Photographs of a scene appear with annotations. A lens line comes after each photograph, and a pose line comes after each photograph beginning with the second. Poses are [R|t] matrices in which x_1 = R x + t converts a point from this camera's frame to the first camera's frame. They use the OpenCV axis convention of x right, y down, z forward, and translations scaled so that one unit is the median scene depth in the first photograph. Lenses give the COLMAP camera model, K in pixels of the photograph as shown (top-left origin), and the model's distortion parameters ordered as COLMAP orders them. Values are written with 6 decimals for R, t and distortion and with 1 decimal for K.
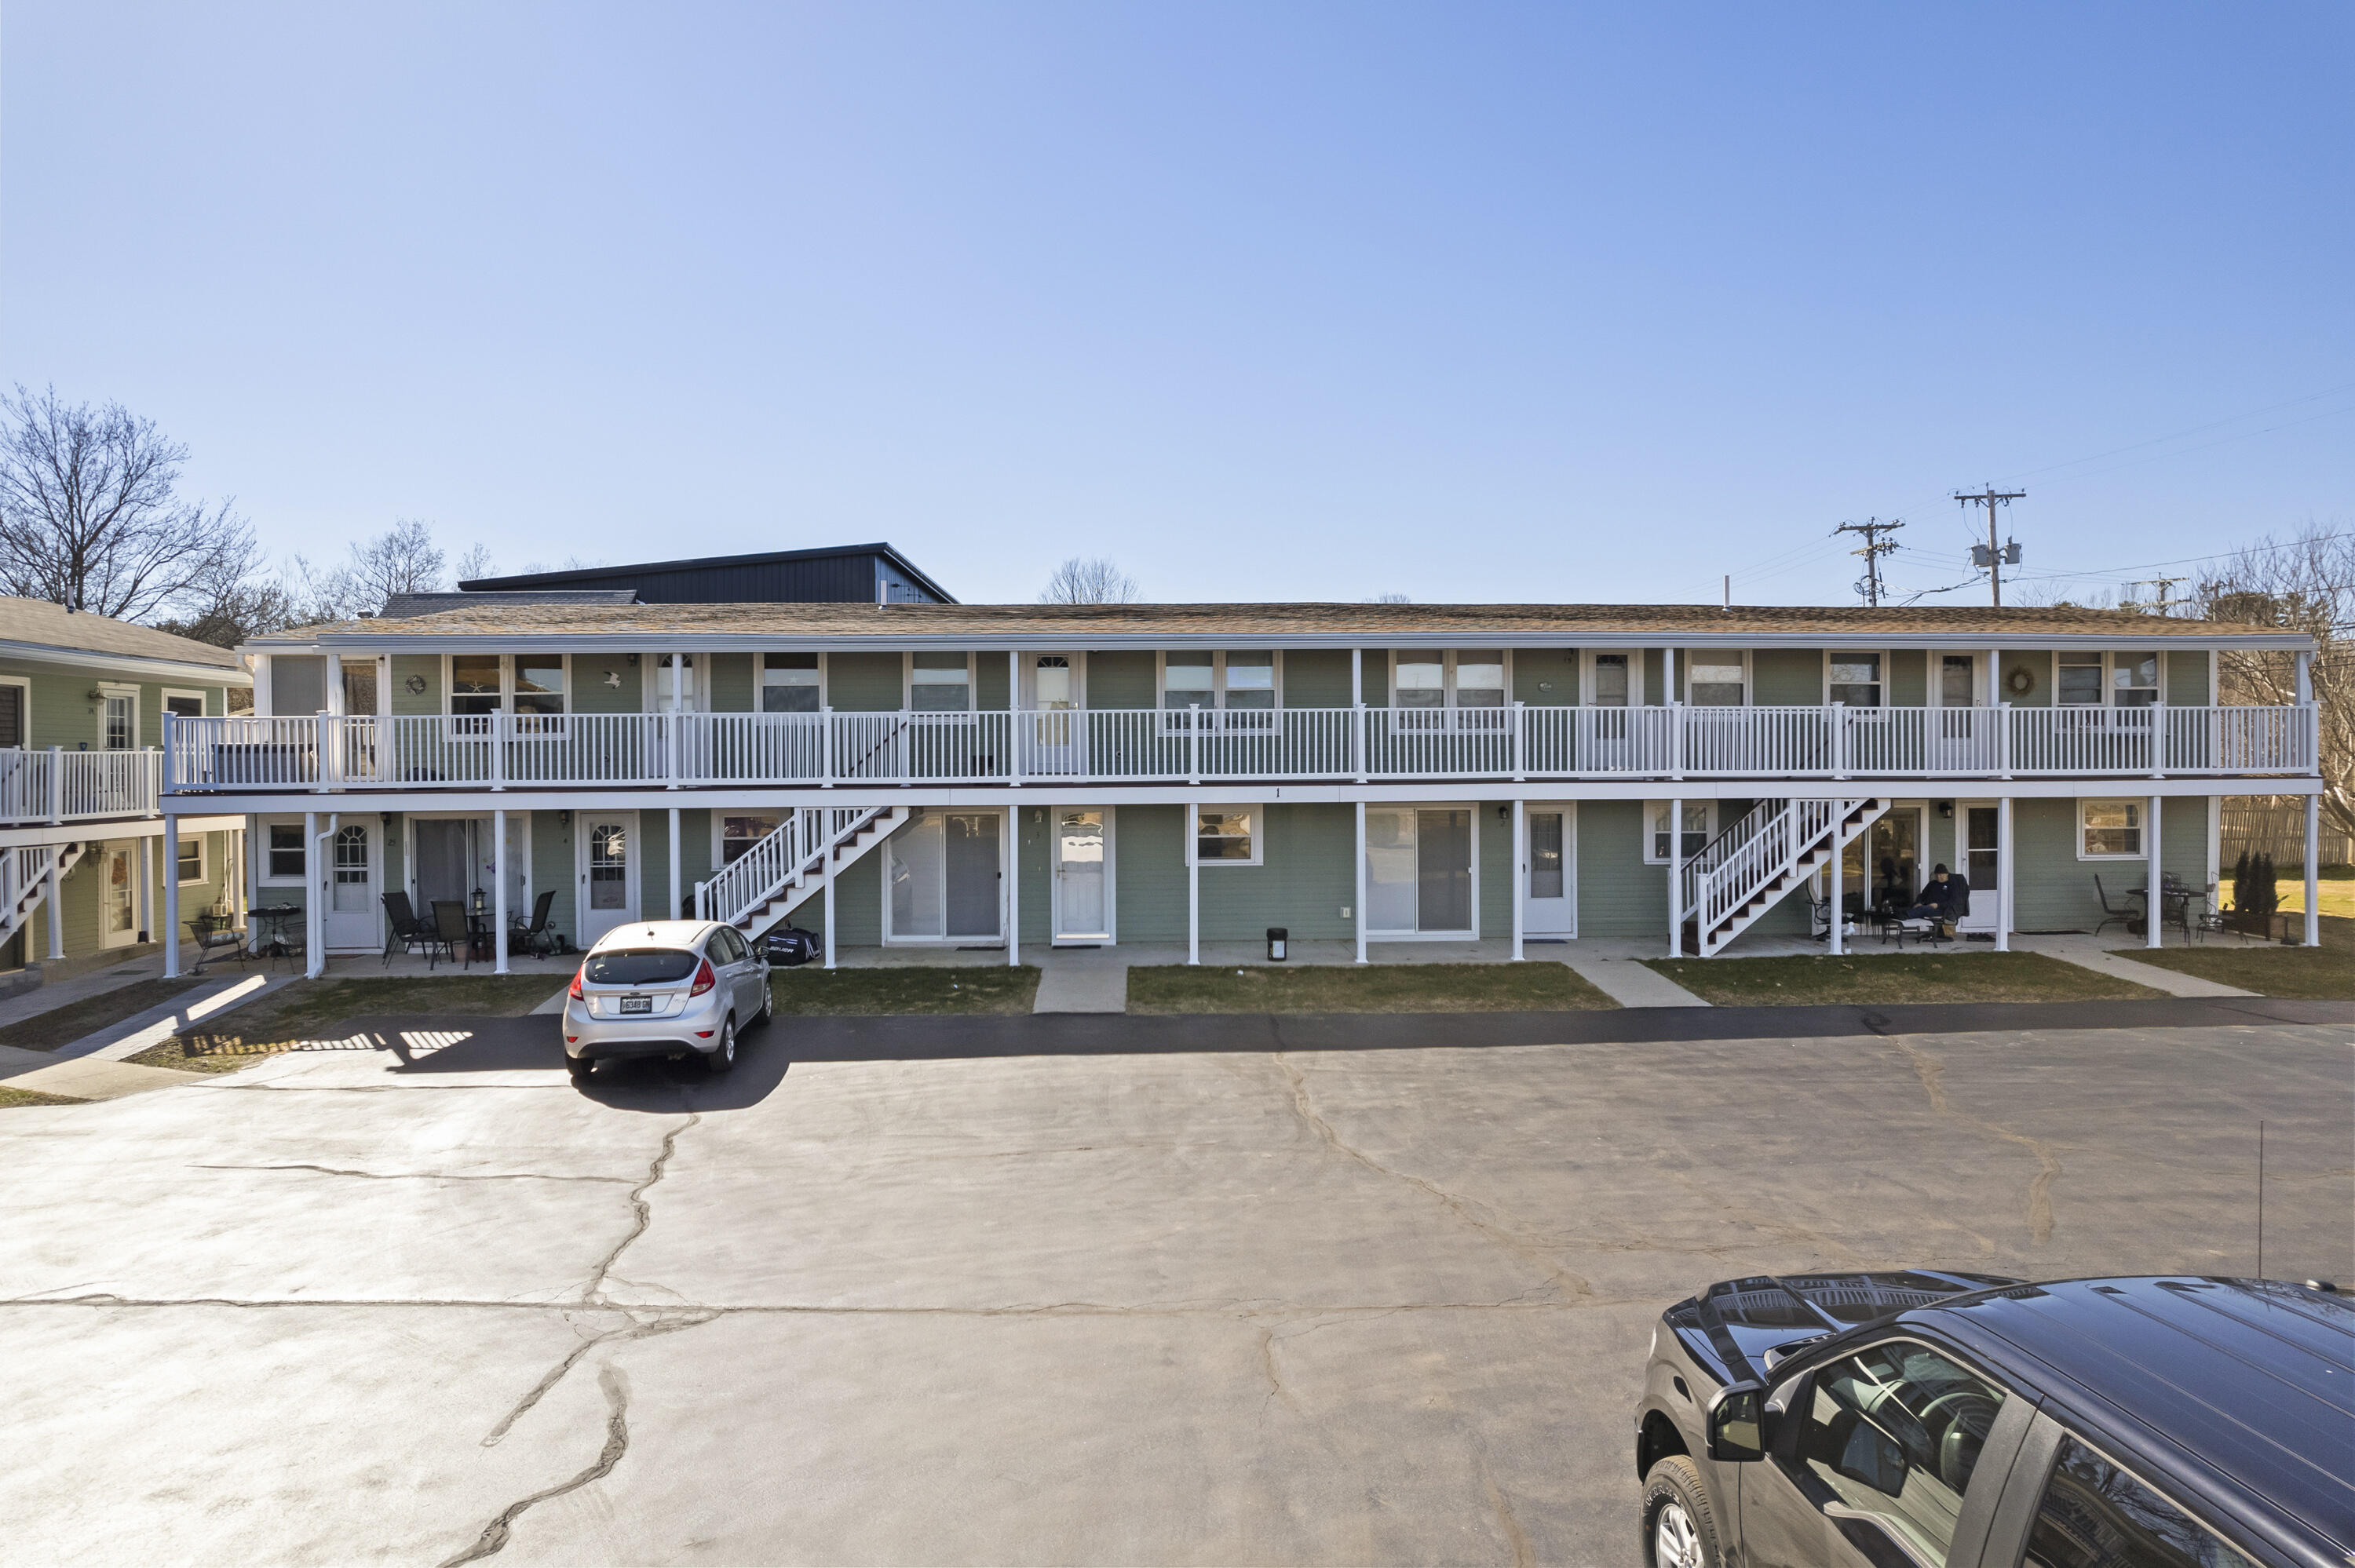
lens RADIAL K [[1498.6, 0, 1176.6], [0, 1498.6, 792.2], [0, 0, 1]] dist [-0.040538, 0.014378]
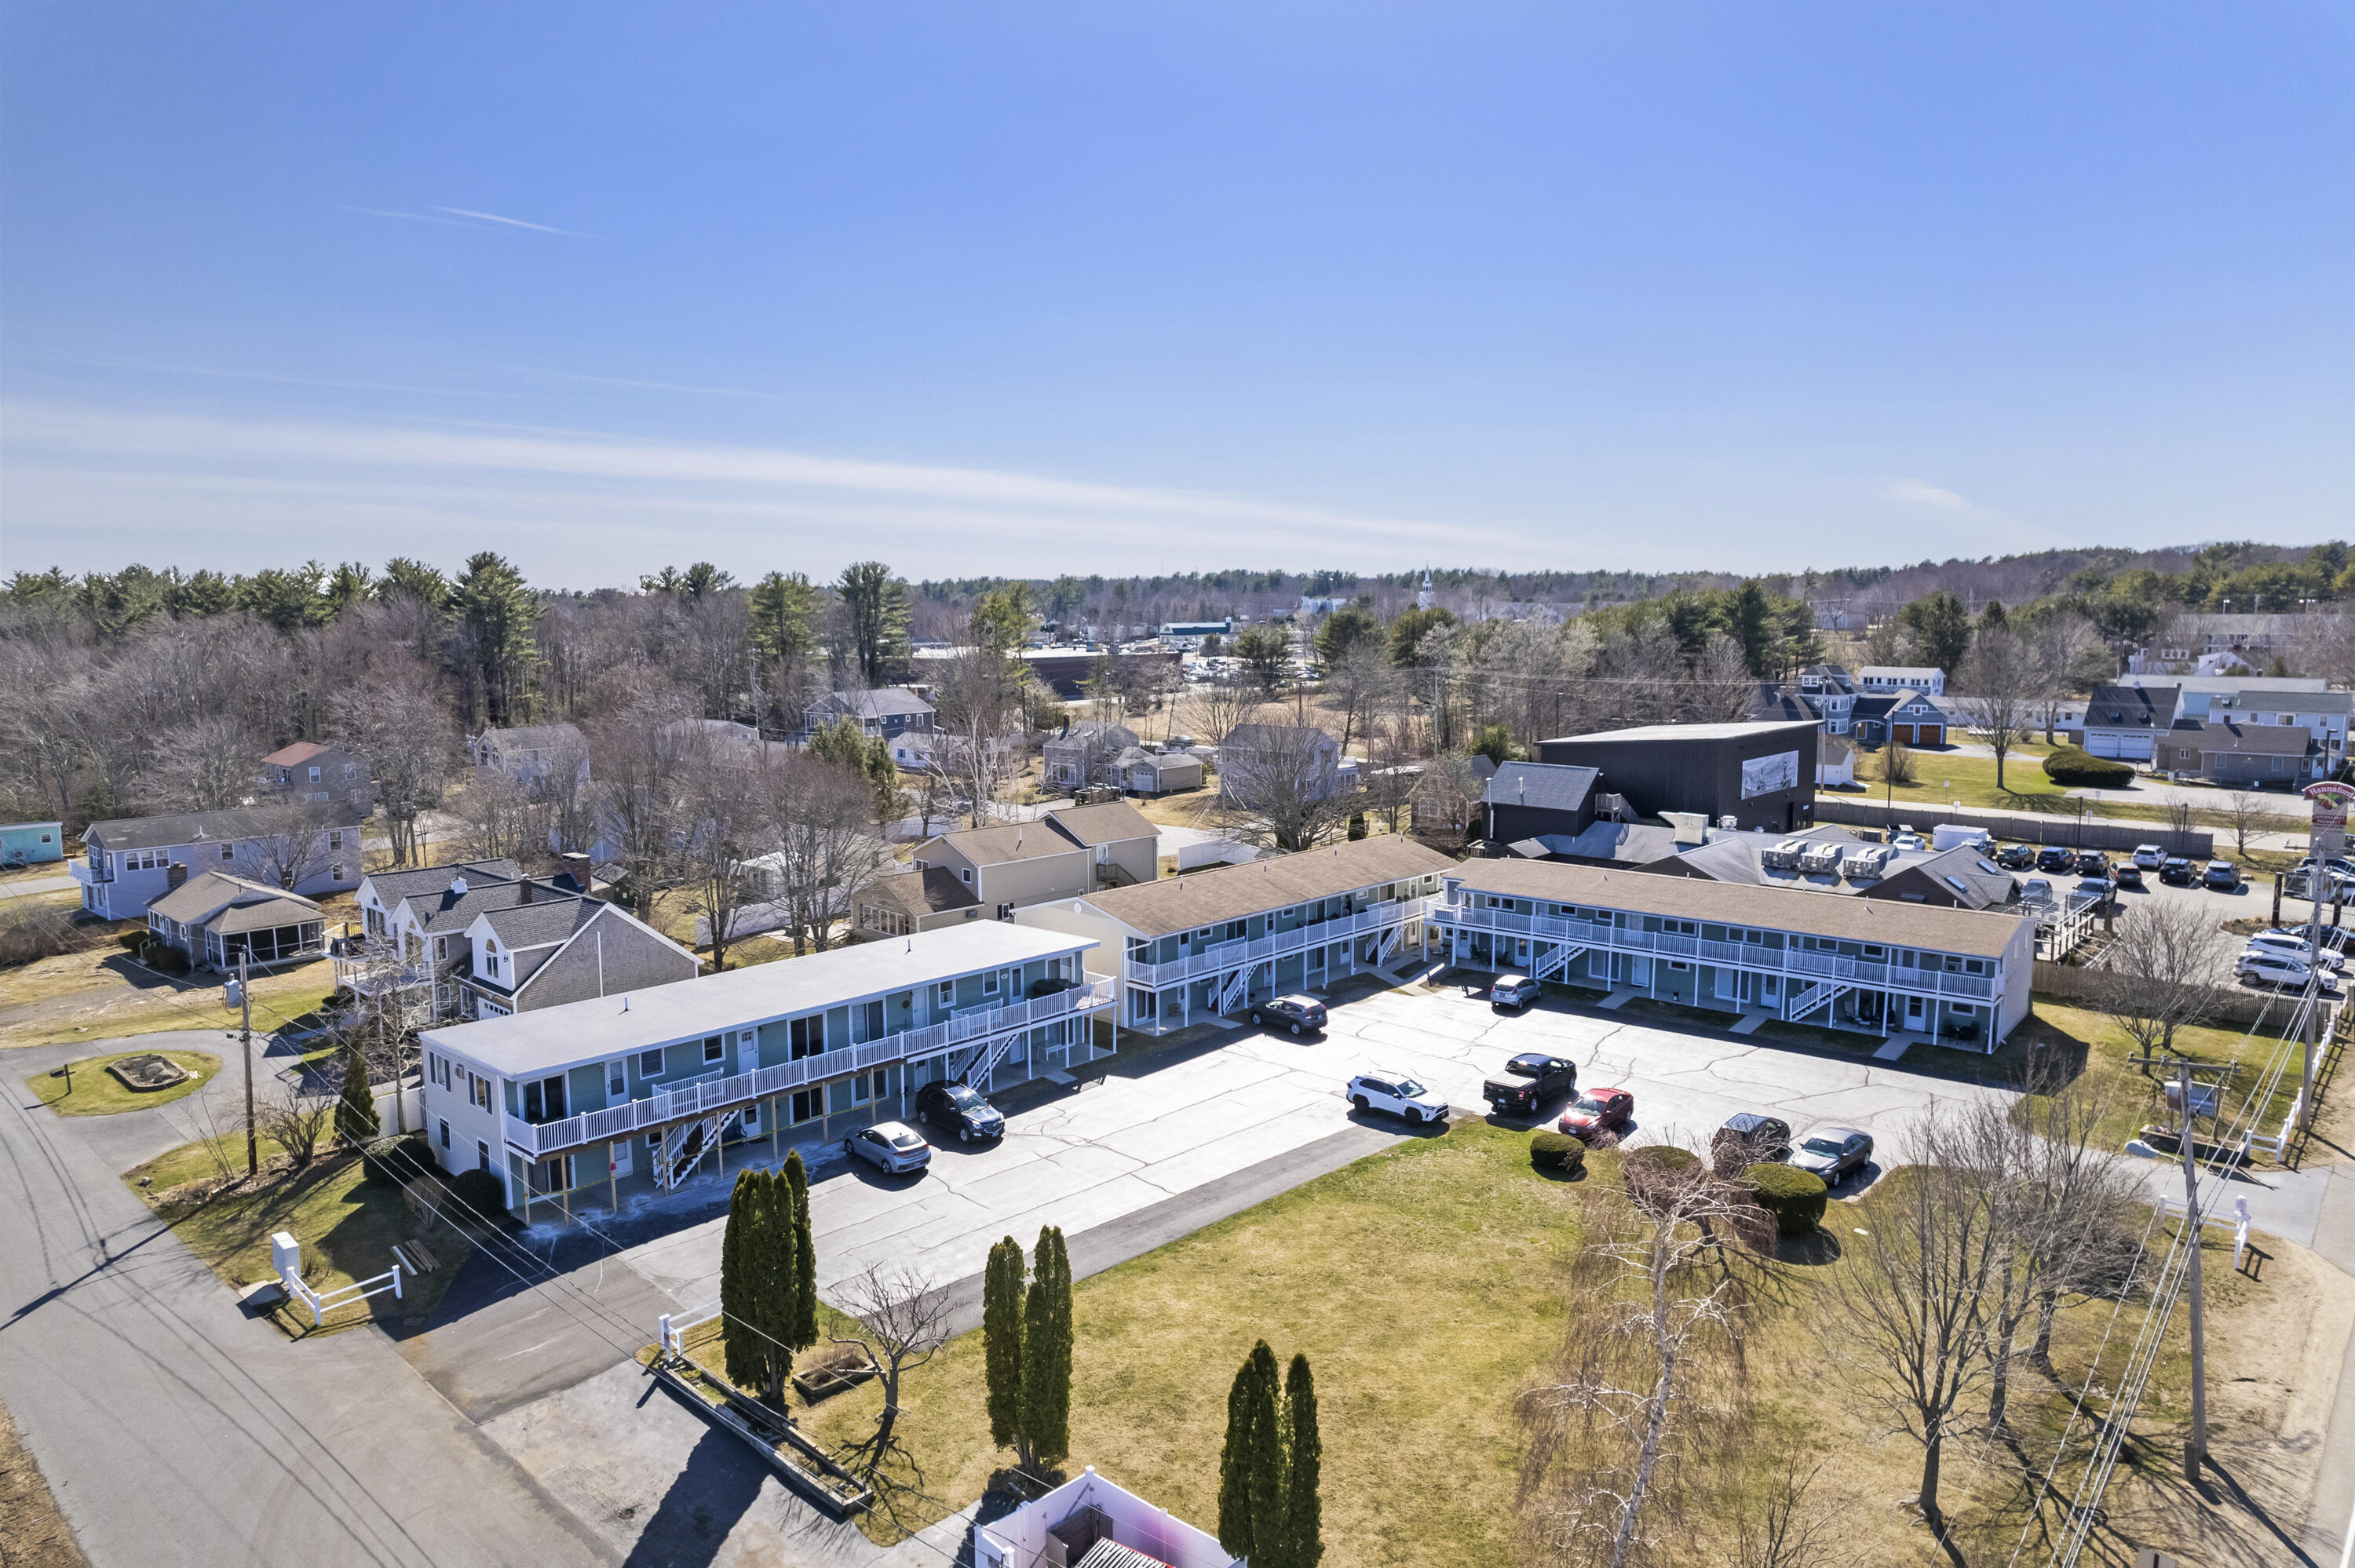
lens RADIAL K [[1498.6, 0, 1175.2], [0, 1498.6, 784.8], [0, 0, 1]] dist [-0.040538, 0.014378]
pose [[0.737985, 0.083875, -0.669584, 1.790785], [-0.012363, 0.993759, 0.110857, -0.924689], [0.674704, -0.073533, 0.734417, -2.866482]]
